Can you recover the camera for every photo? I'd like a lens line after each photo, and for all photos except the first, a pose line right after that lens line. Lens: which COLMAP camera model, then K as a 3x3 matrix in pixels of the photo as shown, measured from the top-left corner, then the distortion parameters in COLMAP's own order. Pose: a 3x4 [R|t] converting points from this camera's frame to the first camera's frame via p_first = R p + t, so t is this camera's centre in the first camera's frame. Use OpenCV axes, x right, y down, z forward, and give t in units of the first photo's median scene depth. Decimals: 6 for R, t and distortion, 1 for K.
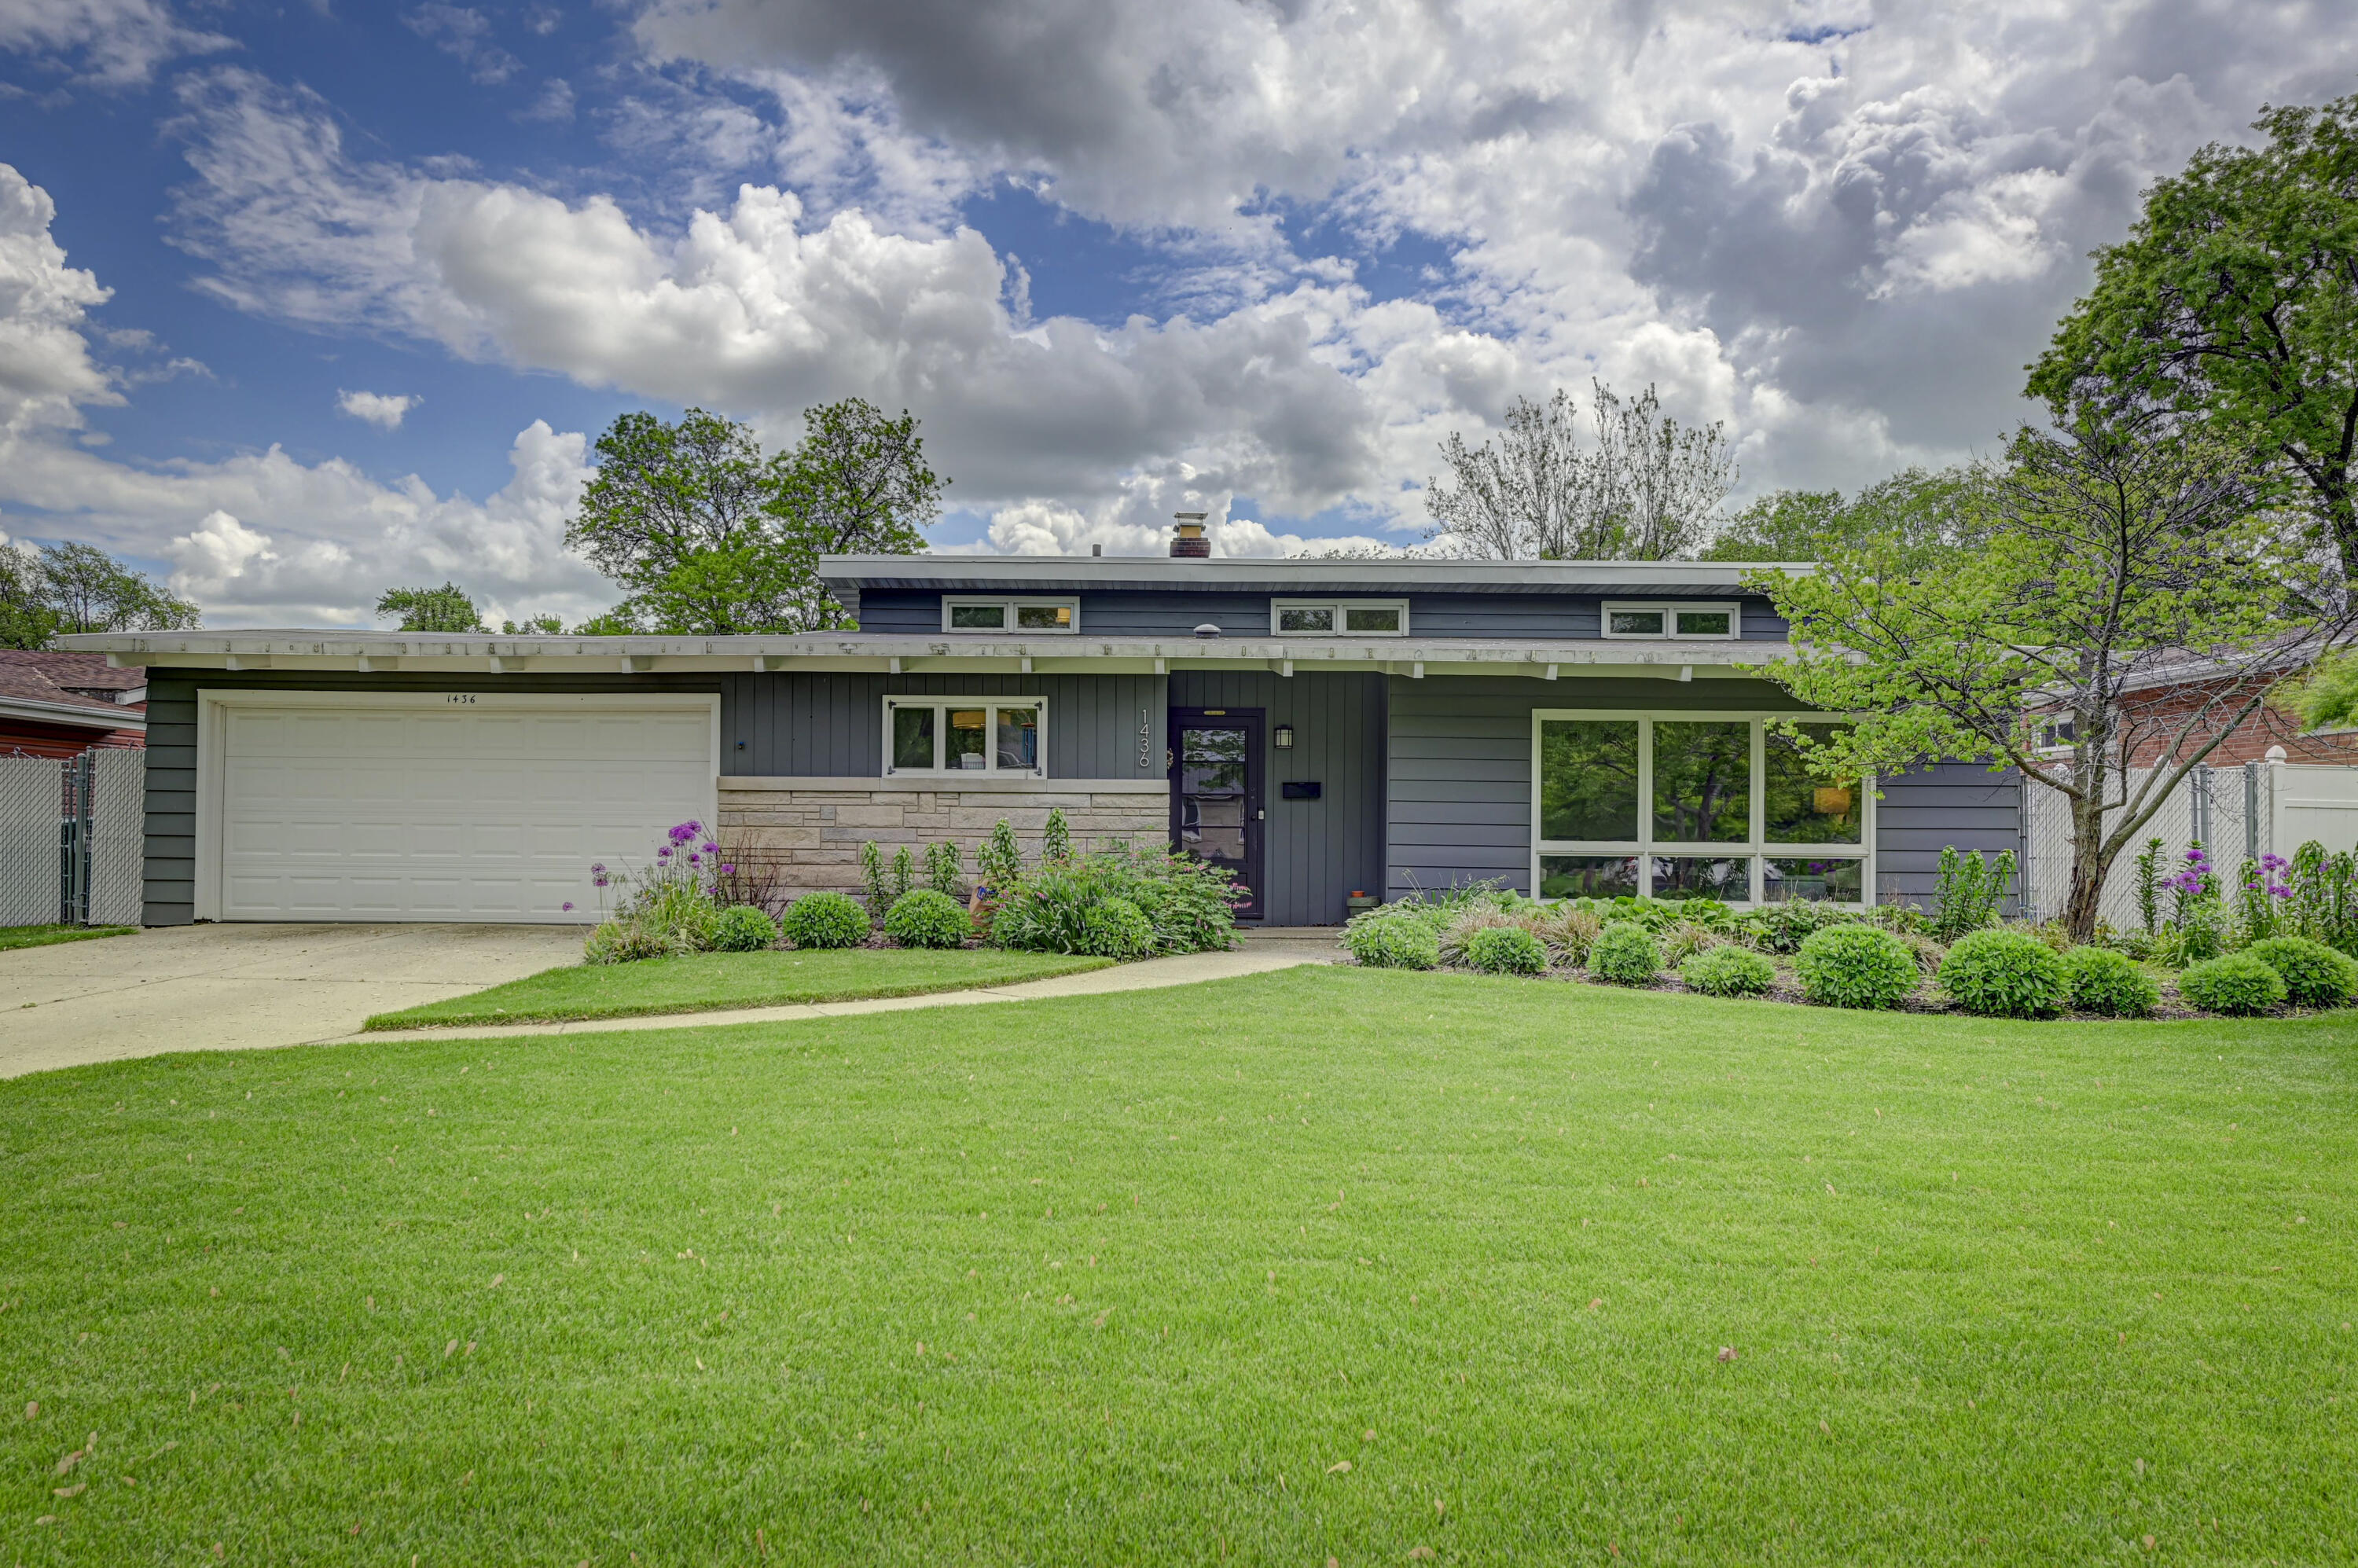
lens RADIAL K [[1758.6, 0, 1179.0], [0, 1758.6, 784.0], [0, 0, 1]] dist [0.001399, -0.000556]
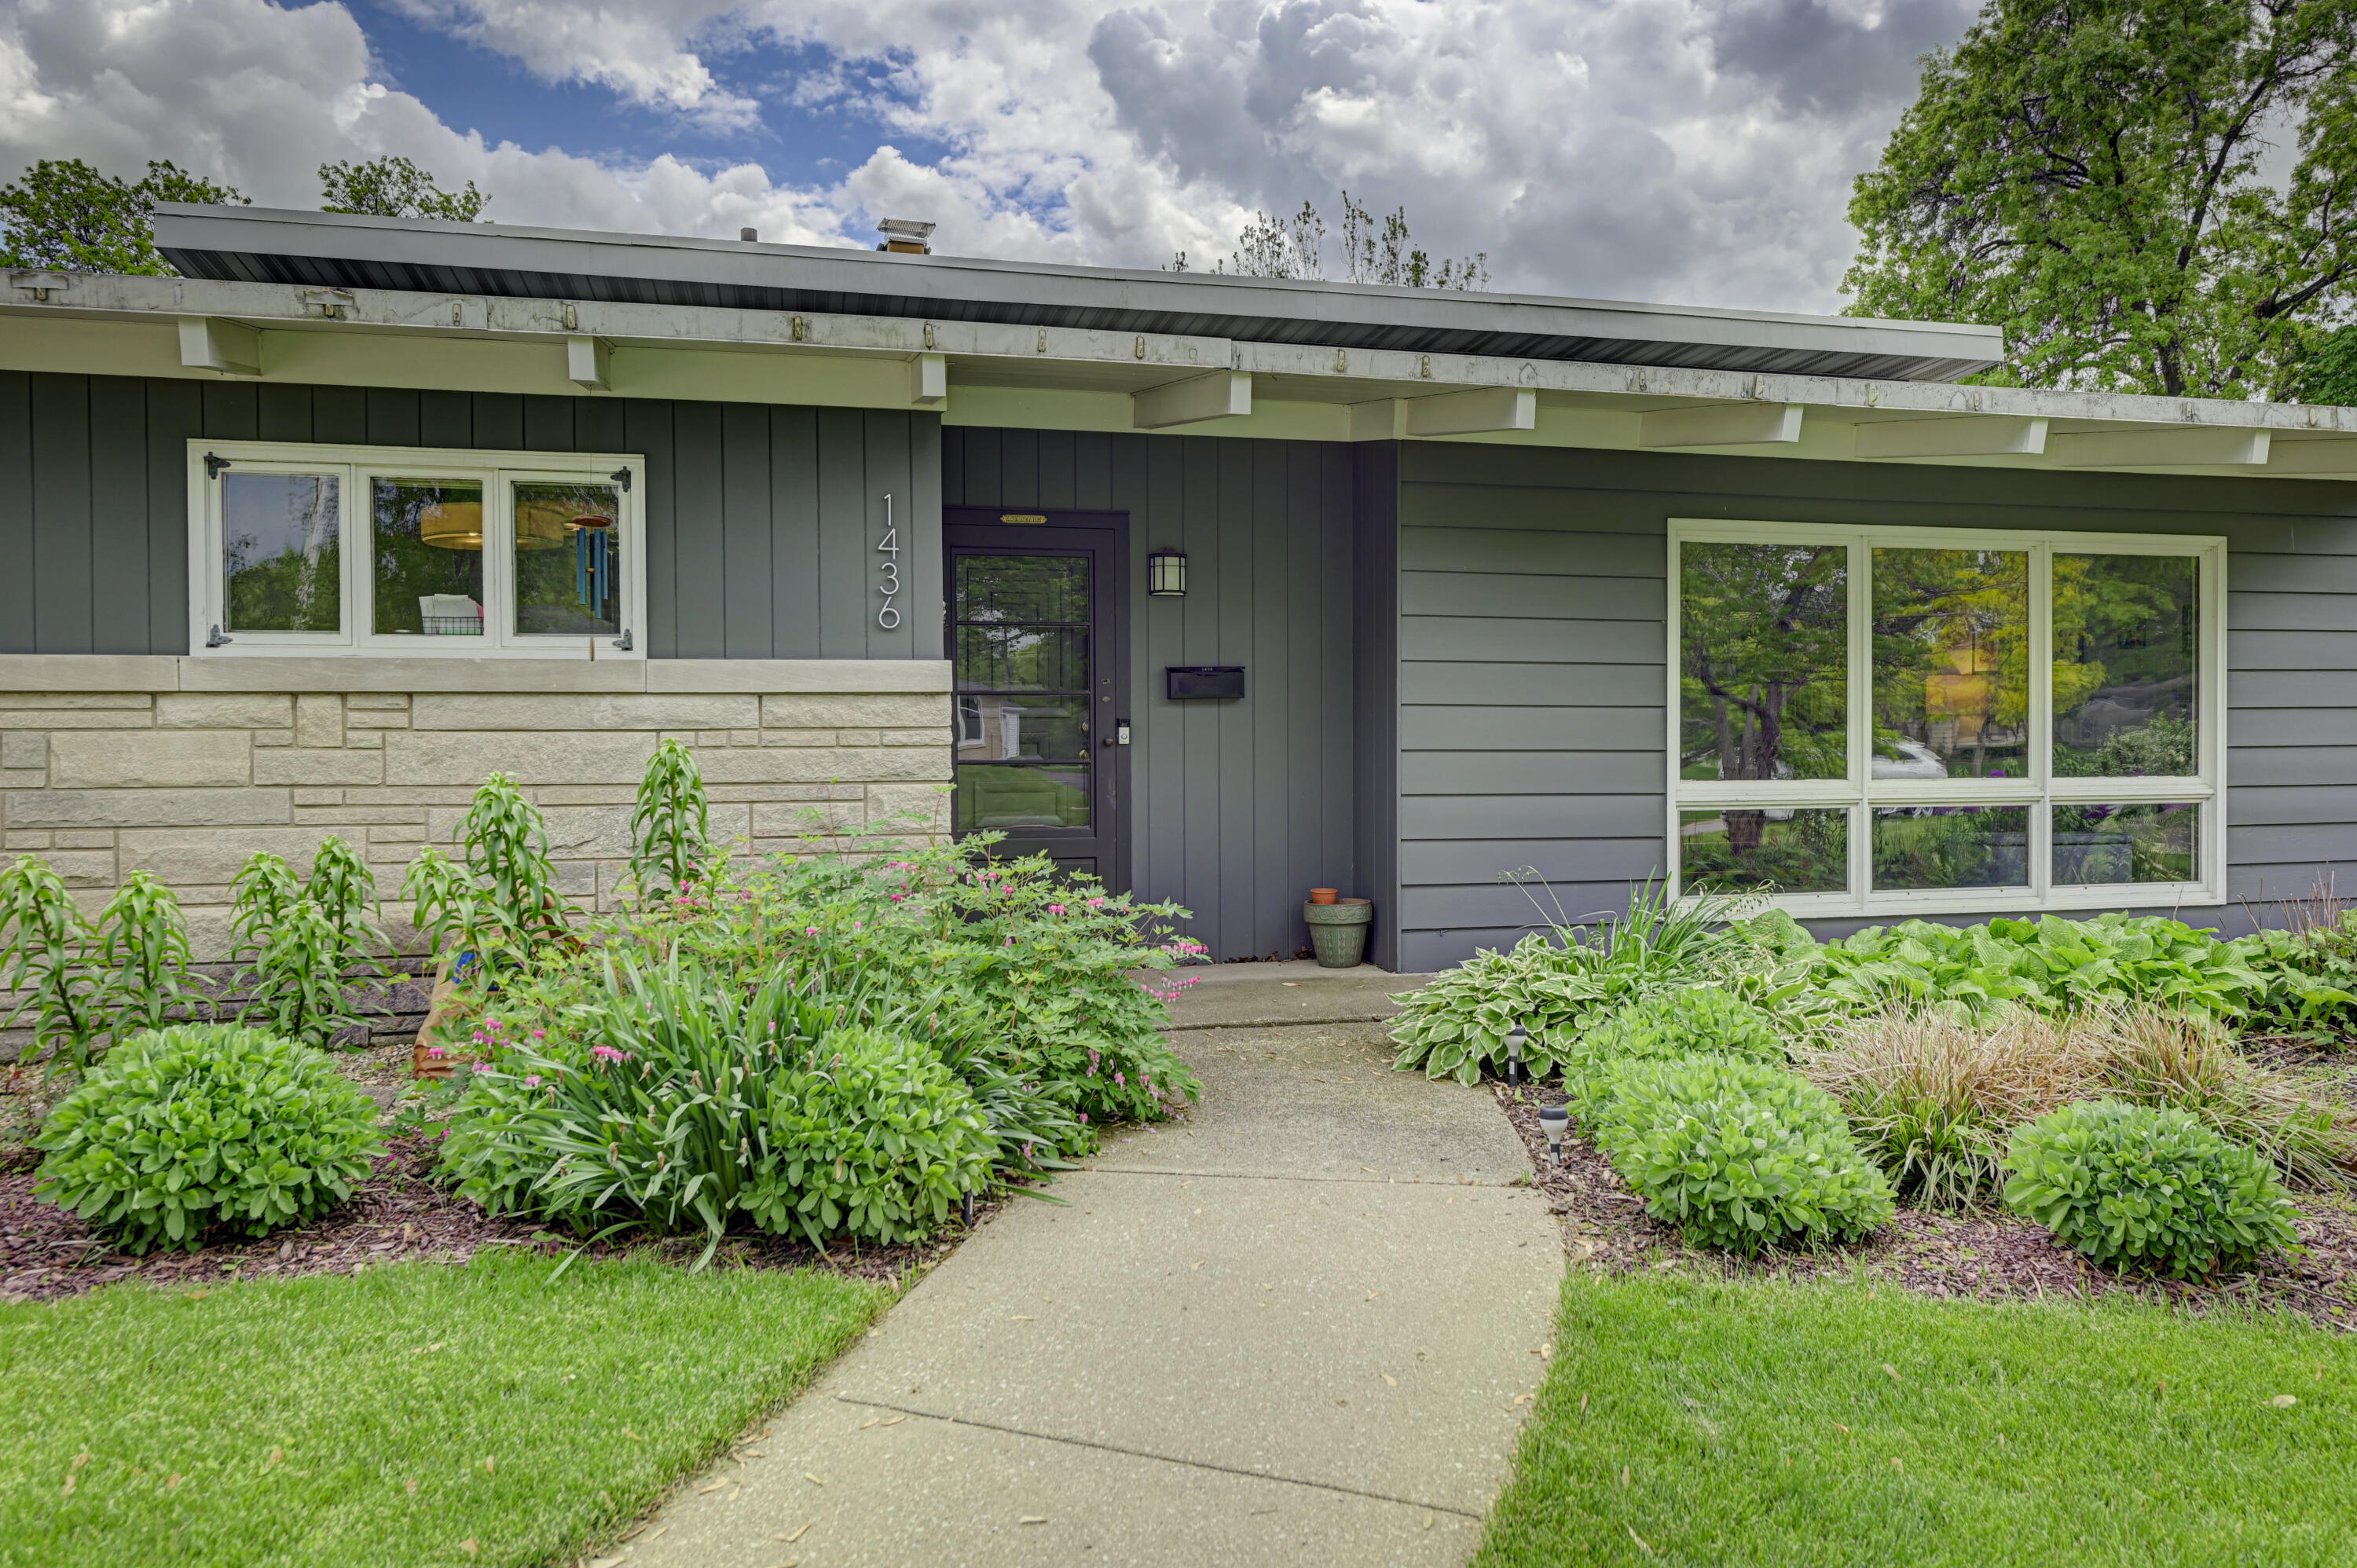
lens RADIAL K [[1558.0, 0, 1182.6], [0, 1558.0, 749.2], [0, 0, 1]] dist [-0.001445, -0.001325]
pose [[0.972335, -0.015196, 0.233095, -0.038696], [0.004186, 0.998855, 0.047656, 0.001328], [-0.233553, -0.045362, 0.971285, 0.619122]]
